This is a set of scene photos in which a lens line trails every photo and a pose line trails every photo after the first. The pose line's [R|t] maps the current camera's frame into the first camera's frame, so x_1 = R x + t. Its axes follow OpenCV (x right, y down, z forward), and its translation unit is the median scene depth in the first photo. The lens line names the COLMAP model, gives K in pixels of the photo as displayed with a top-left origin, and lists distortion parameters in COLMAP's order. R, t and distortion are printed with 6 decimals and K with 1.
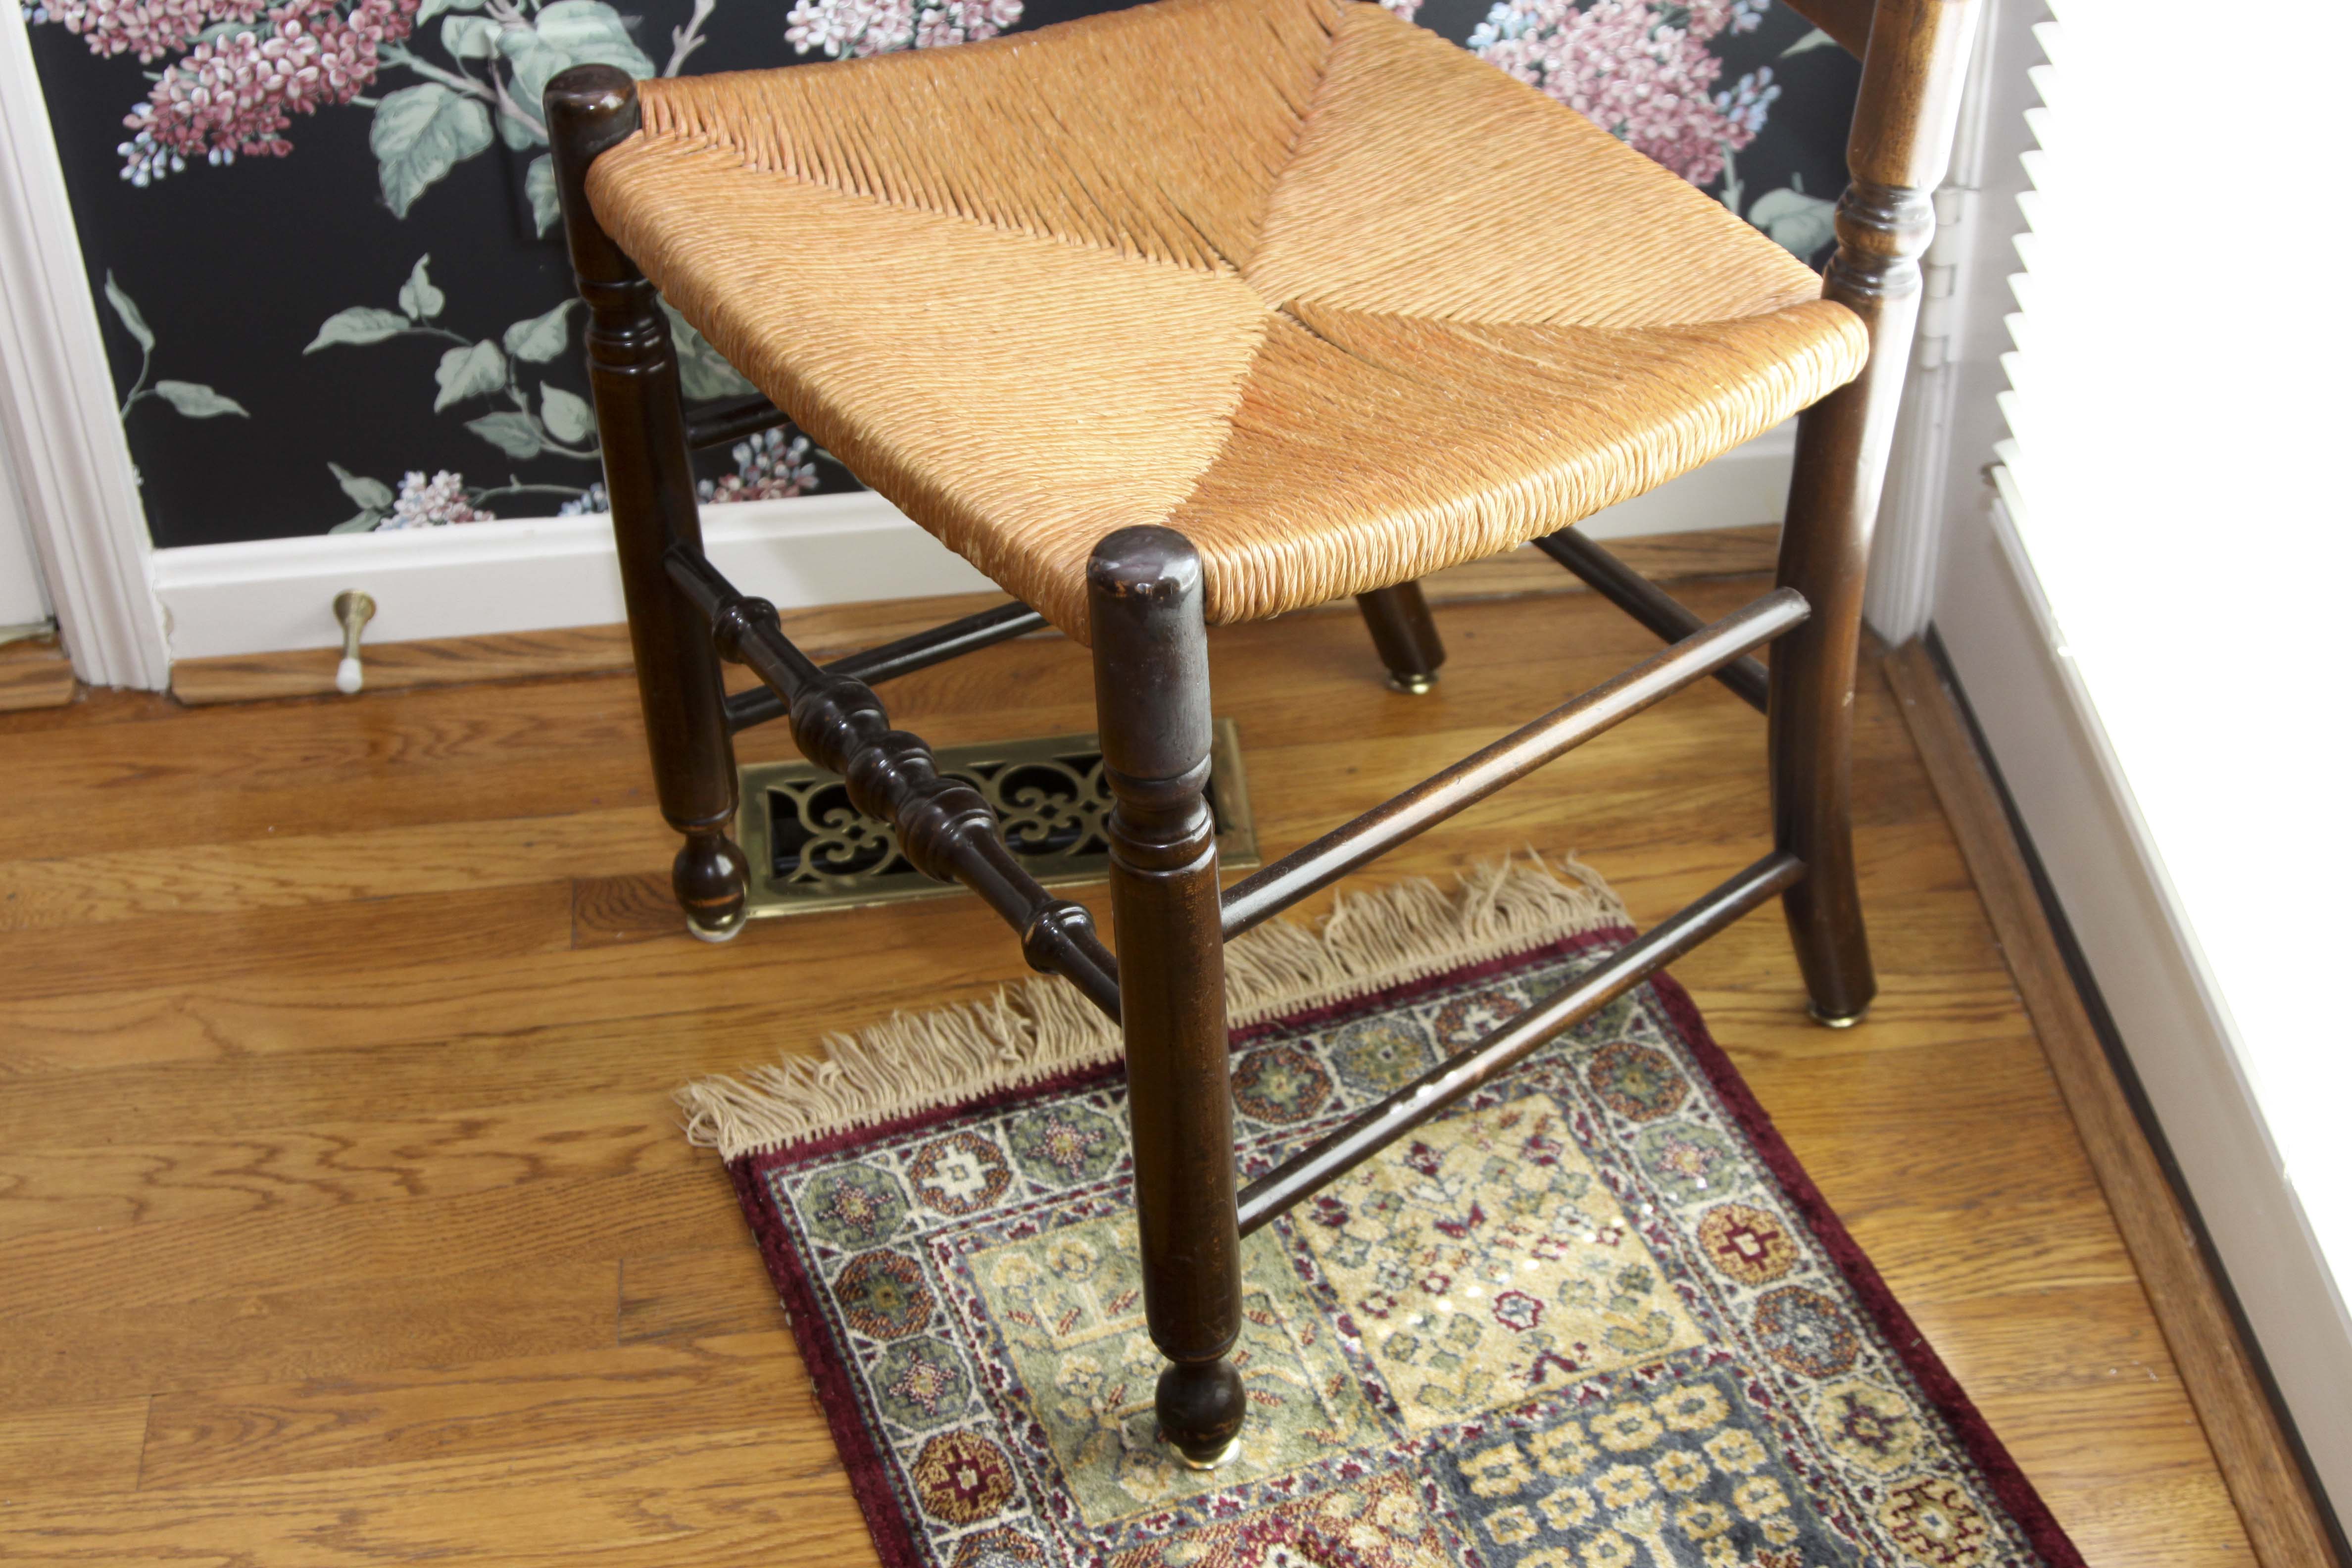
lens RADIAL K [[3737.3, 0, 1192.6], [0, 3737.3, 786.6], [0, 0, 1]] dist [0.004526, 0.053114]
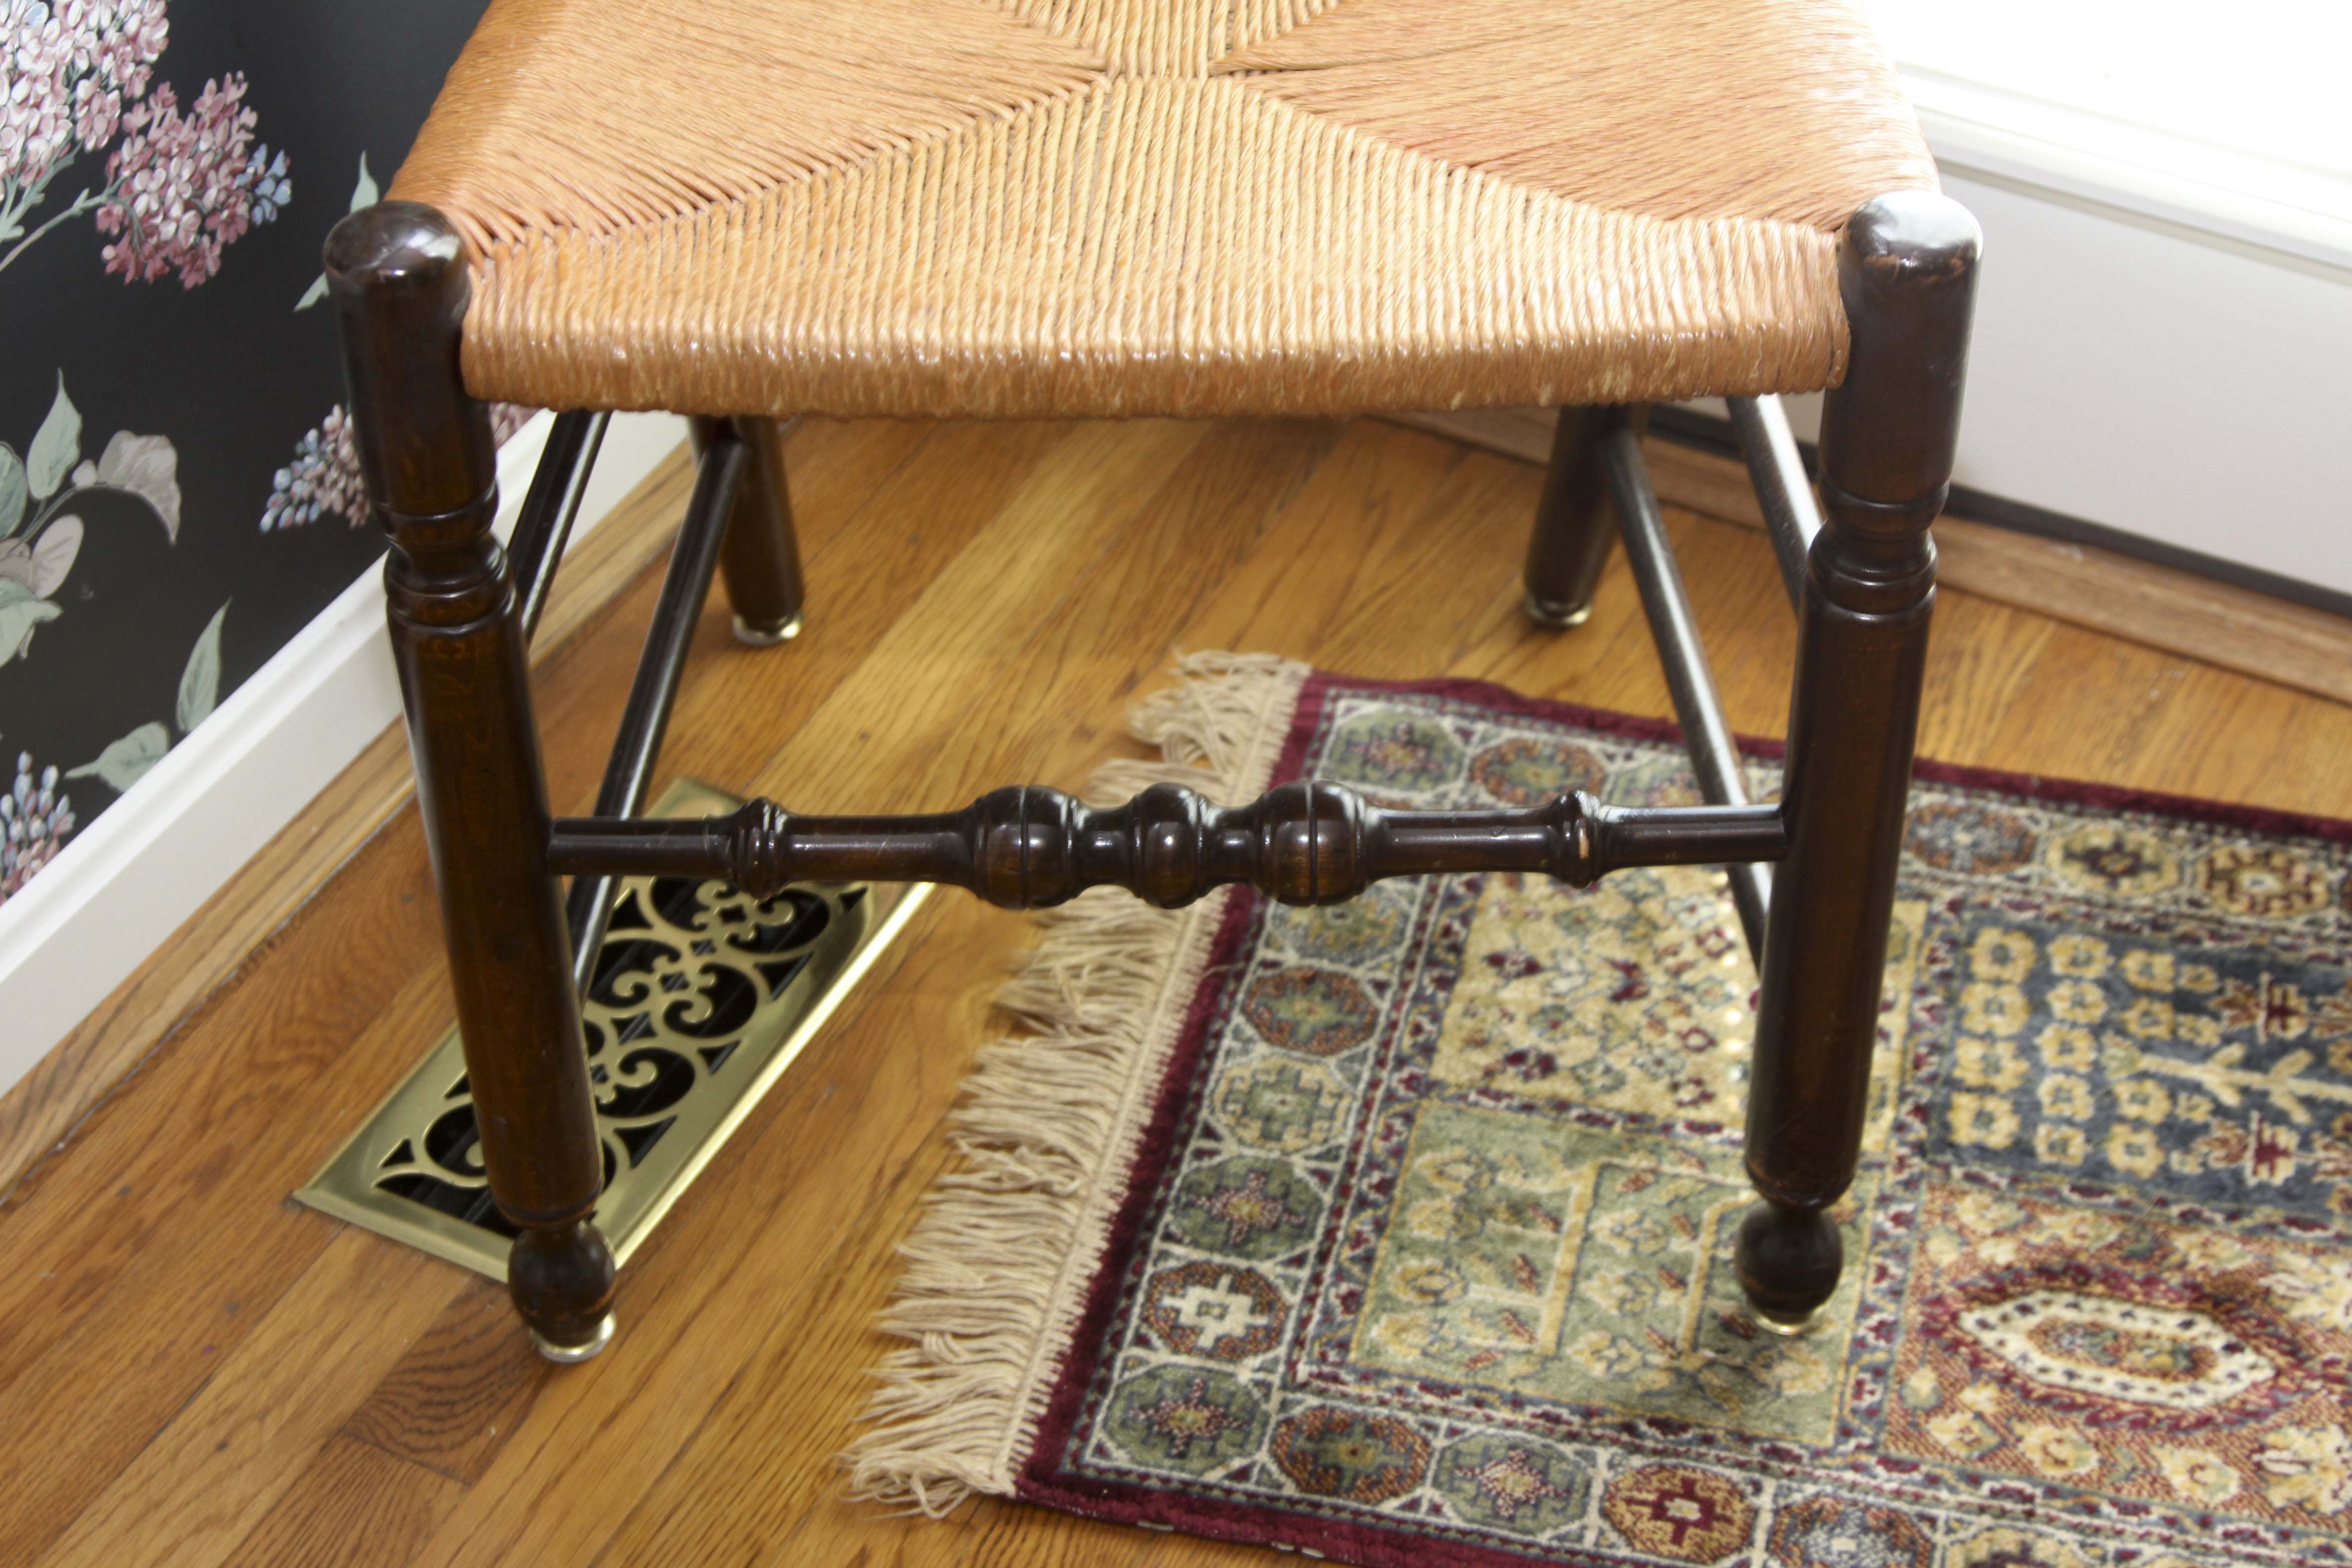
lens RADIAL K [[4406.7, 0, 1213.6], [0, 4406.7, 778.8], [0, 0, 1]] dist [0.044200, 0.213519]
pose [[0.551373, -0.521265, 0.651361, -0.619893], [0.507418, 0.829284, 0.234126, -0.208100], [-0.662204, 0.201422, 0.721744, 0.331351]]
